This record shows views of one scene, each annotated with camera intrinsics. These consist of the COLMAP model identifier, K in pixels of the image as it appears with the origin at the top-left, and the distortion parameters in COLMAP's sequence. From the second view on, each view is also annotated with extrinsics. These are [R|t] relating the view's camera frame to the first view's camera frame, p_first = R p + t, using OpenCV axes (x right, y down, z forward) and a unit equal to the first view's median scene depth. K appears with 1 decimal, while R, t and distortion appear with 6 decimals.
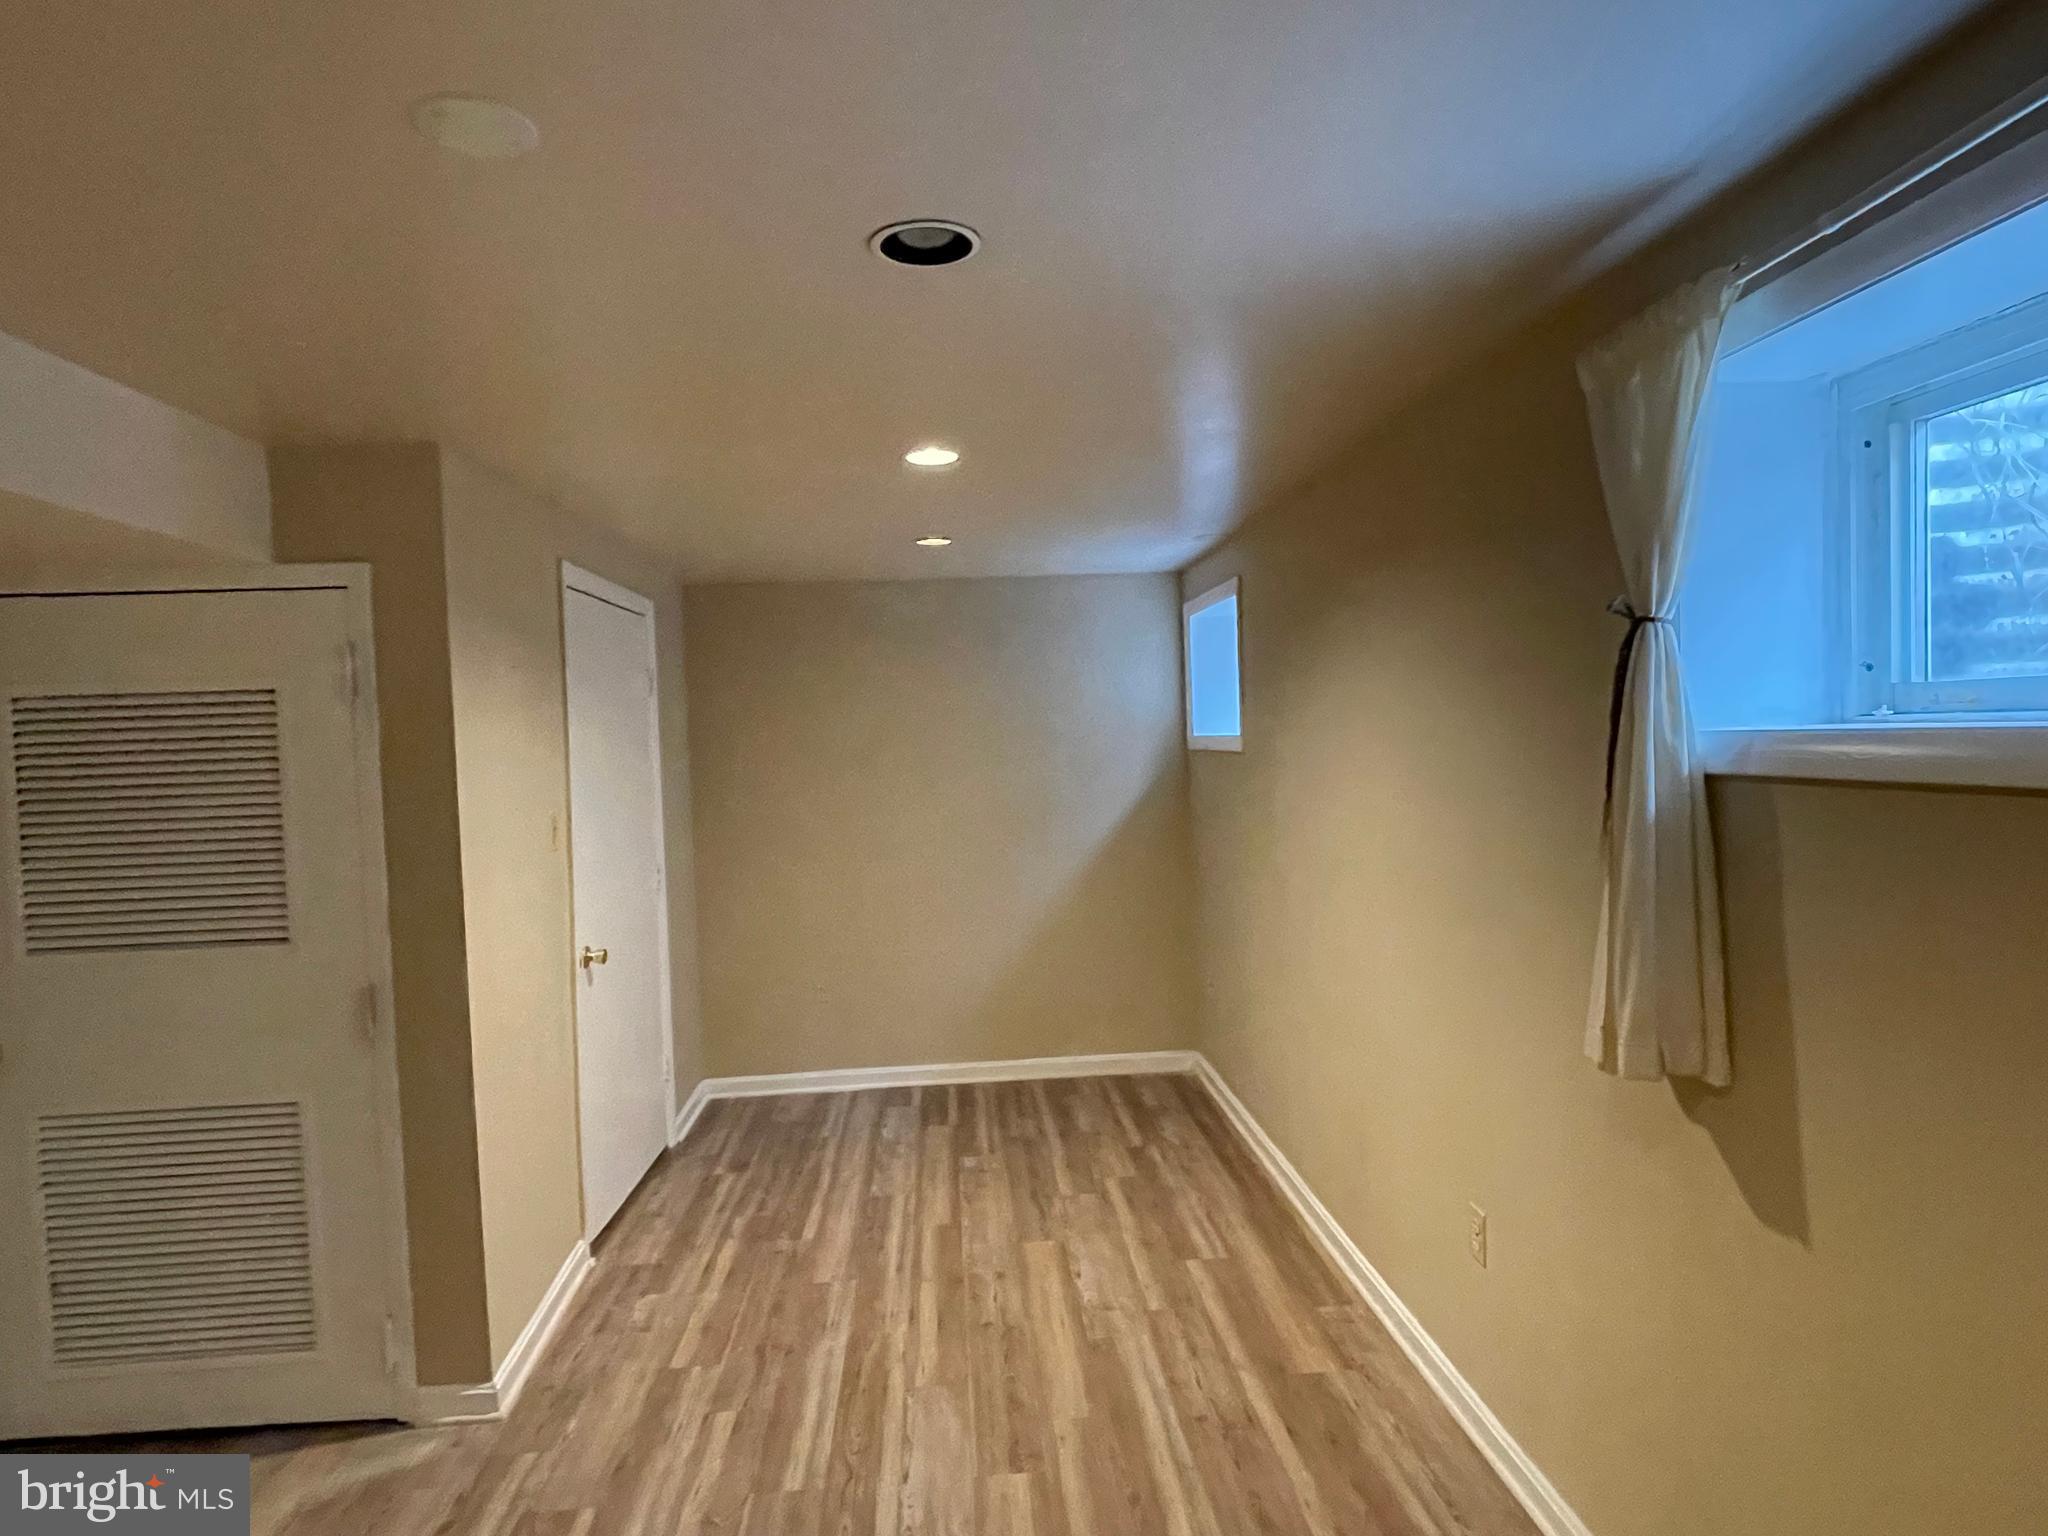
lens RADIAL K [[1158.3, 0, 1022.5], [0, 1158.3, 768.2], [0, 0, 1]] dist [-0.008668, 0.006637]
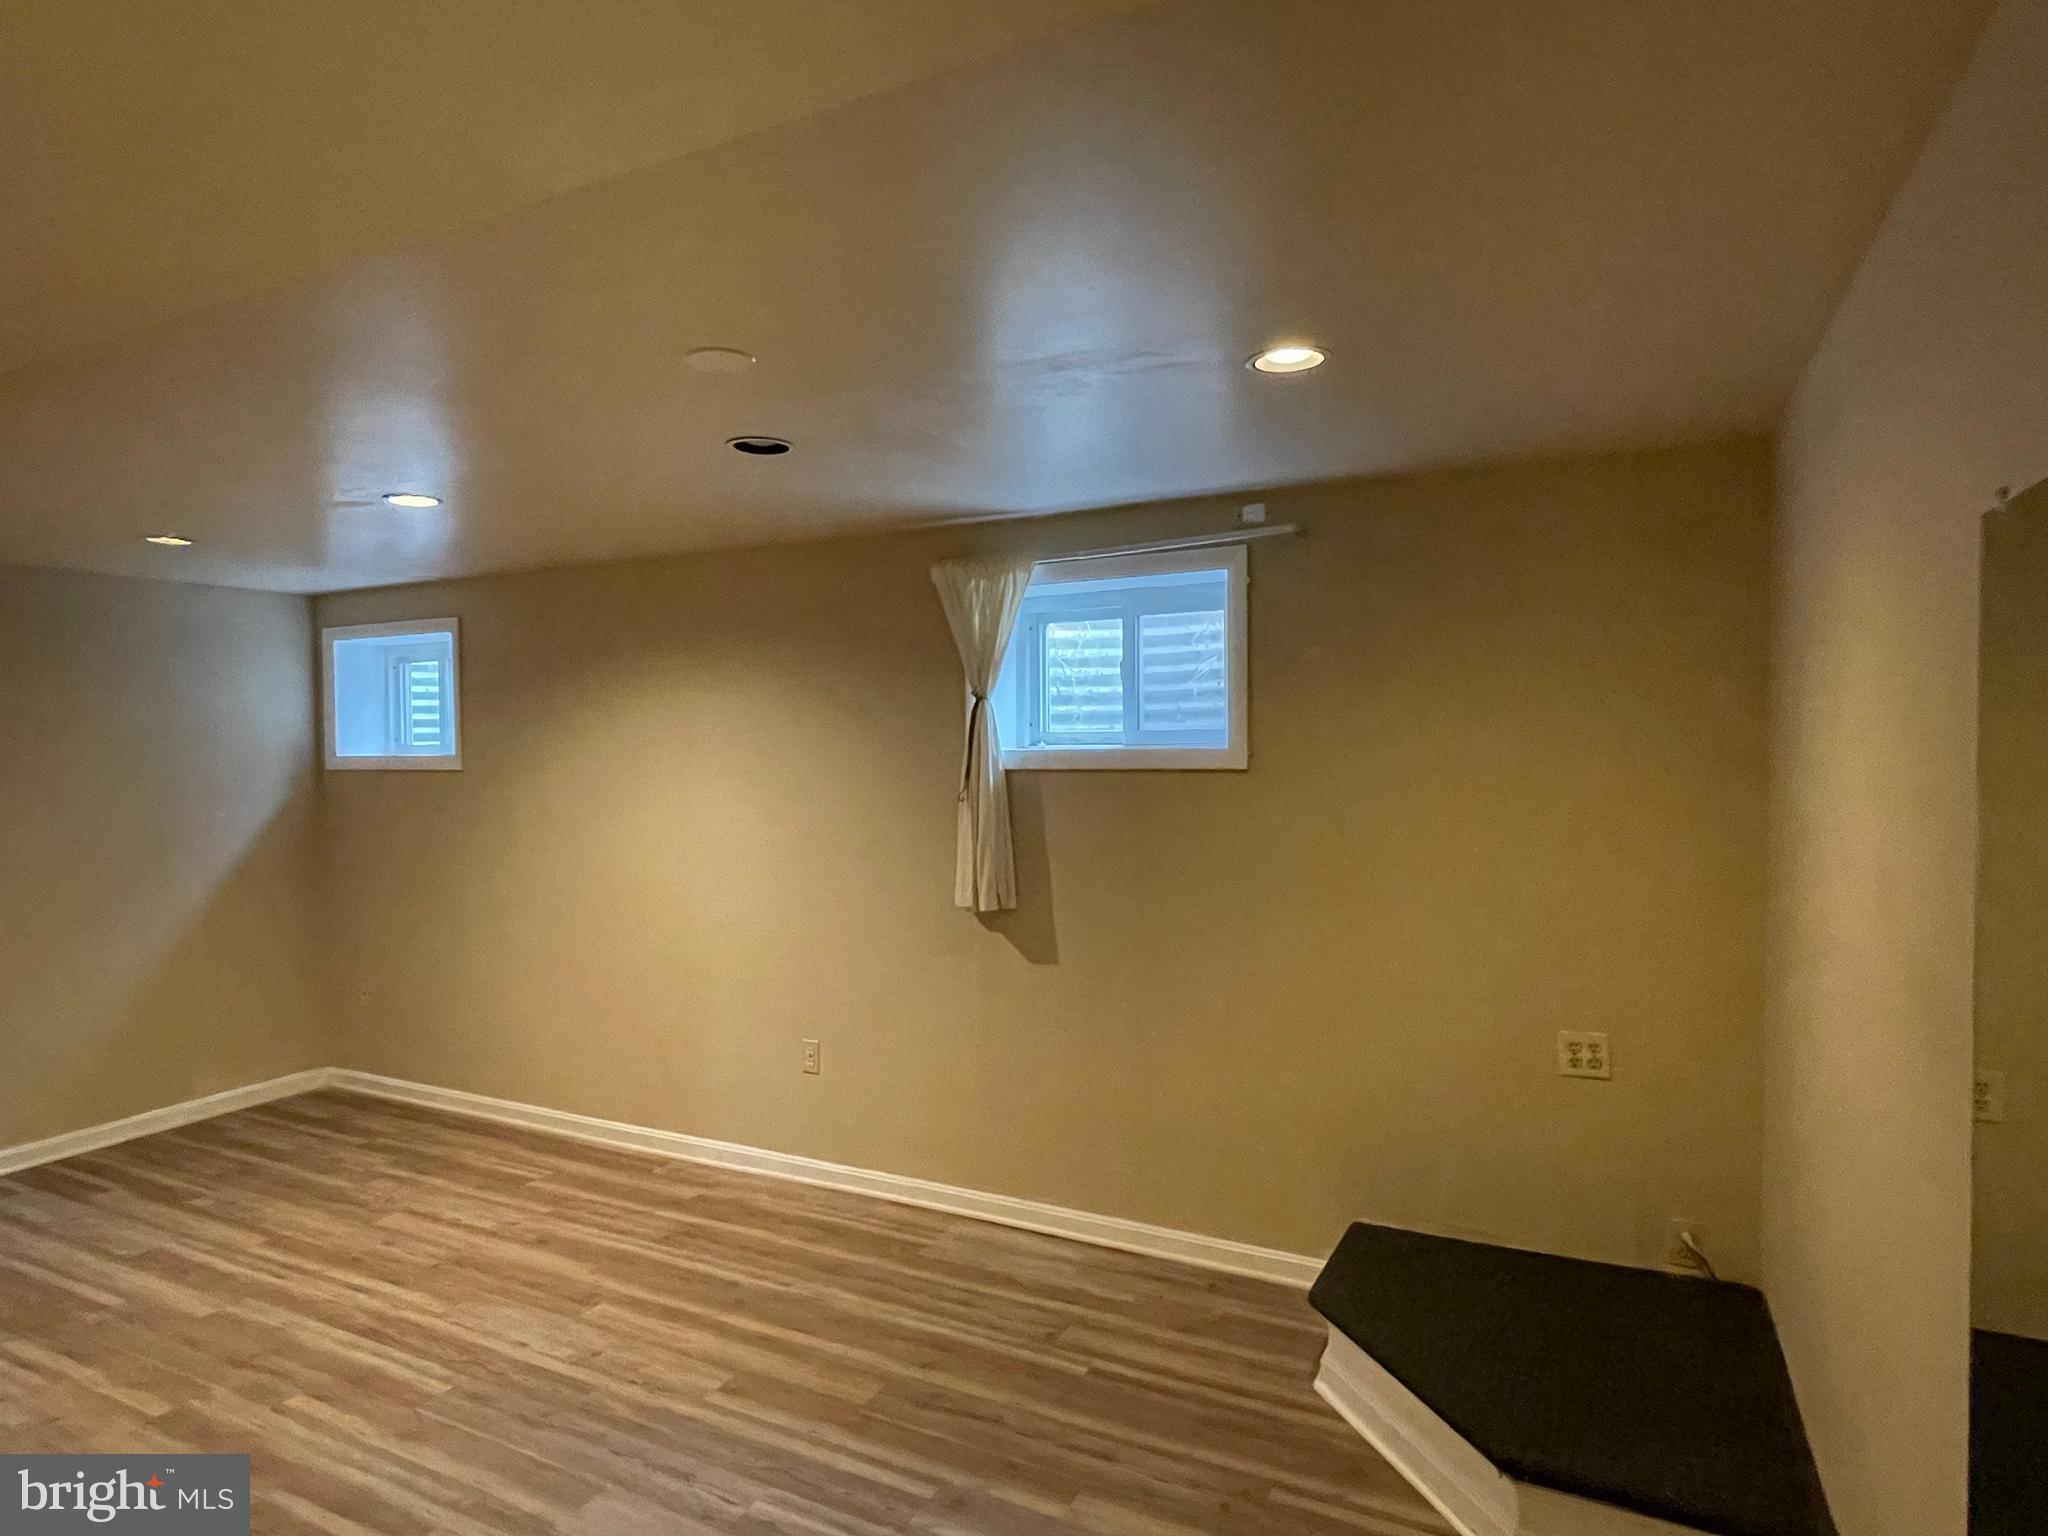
lens RADIAL K [[1158.3, 0, 1017.9], [0, 1158.3, 762.3], [0, 0, 1]] dist [-0.008668, 0.006637]
pose [[0.507600, 0.015281, 0.861457, -0.690582], [0.018719, 0.999411, -0.028758, 0.029272], [-0.861389, 0.030723, 0.507015, -0.077422]]
